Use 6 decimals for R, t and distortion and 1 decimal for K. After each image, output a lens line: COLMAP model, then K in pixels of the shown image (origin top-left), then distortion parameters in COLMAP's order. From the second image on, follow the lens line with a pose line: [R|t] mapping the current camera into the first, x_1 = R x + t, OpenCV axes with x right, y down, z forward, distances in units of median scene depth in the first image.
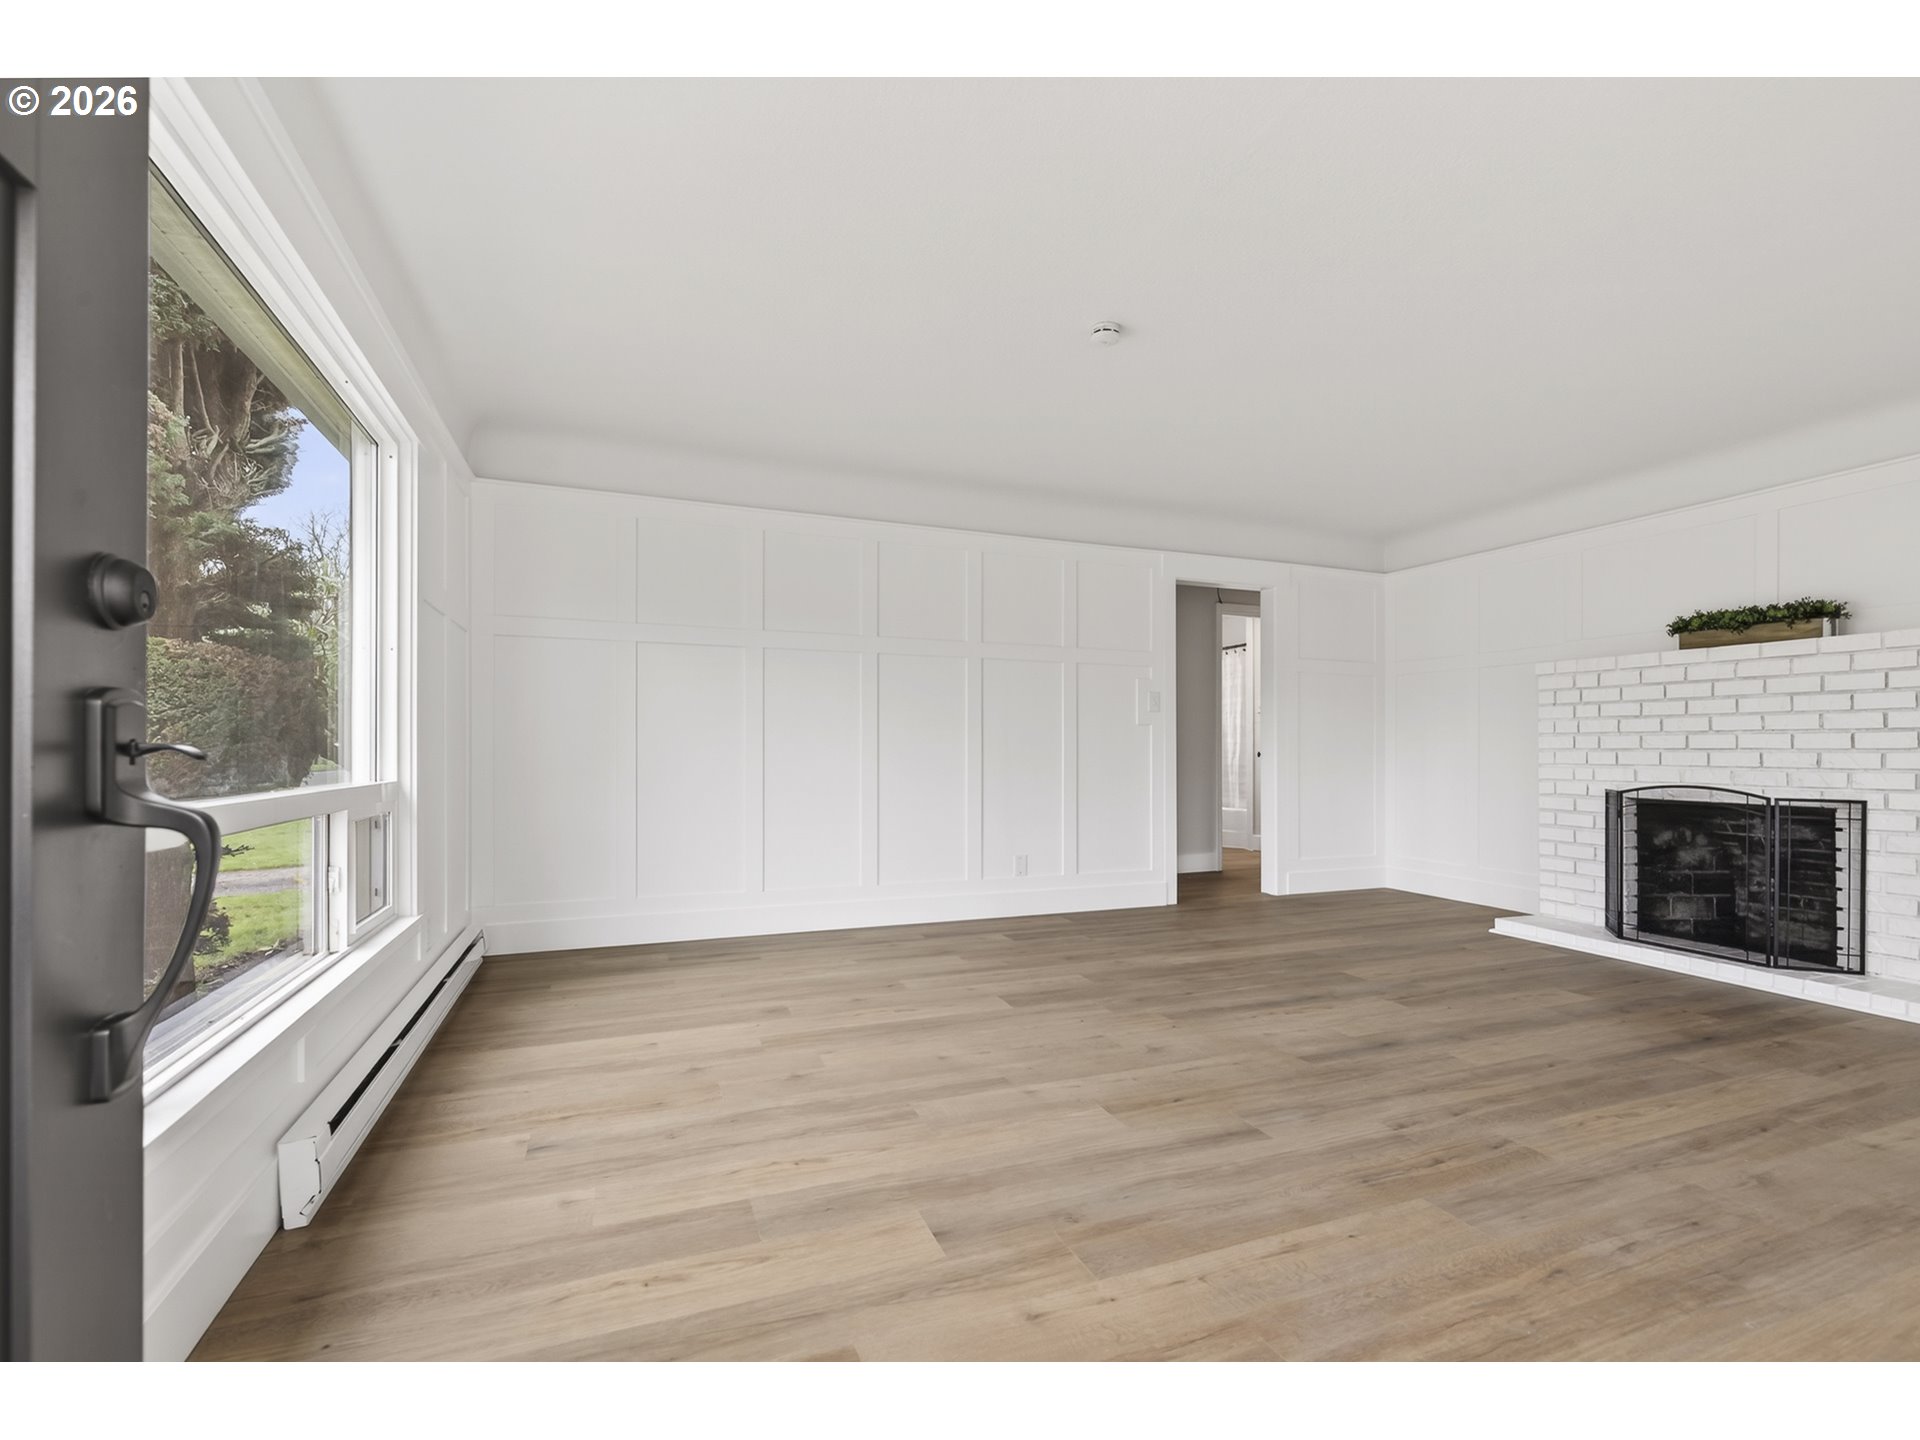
lens RADIAL K [[897.6, 0, 1007.1], [0, 897.6, 751.2], [0, 0, 1]] dist [0.000825, 0.000443]
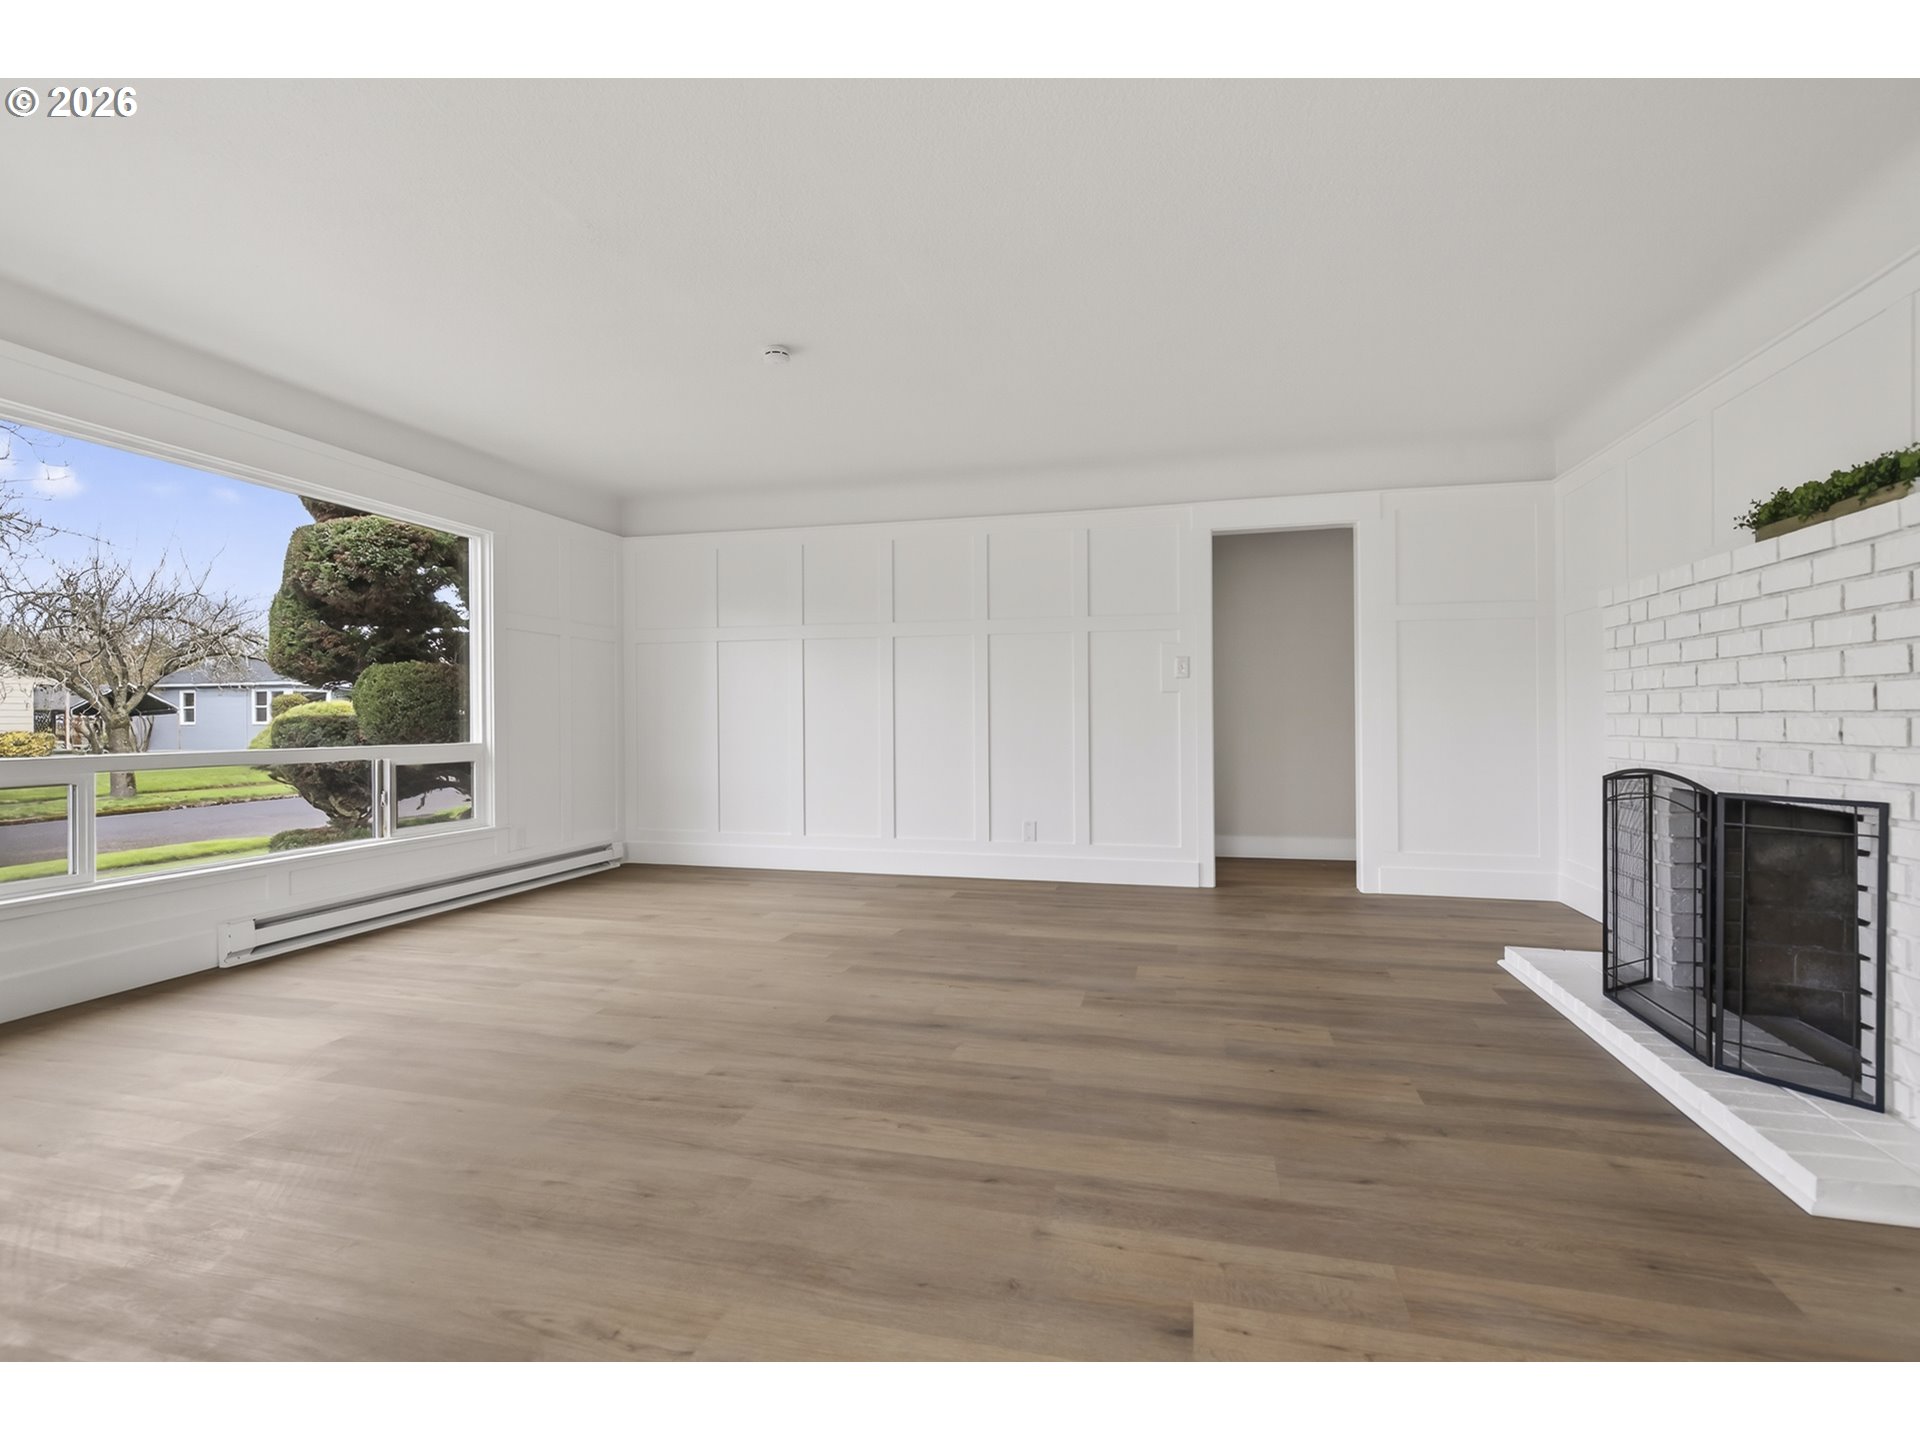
lens RADIAL K [[874.6, 0, 966.8], [0, 874.6, 718.3], [0, 0, 1]] dist [0.001905, 0.000594]
pose [[0.799723, -0.007545, -0.600322, 0.826574], [0.006022, 0.999972, -0.004546, 0.001654], [0.600339, 0.000020, 0.799746, 0.220309]]
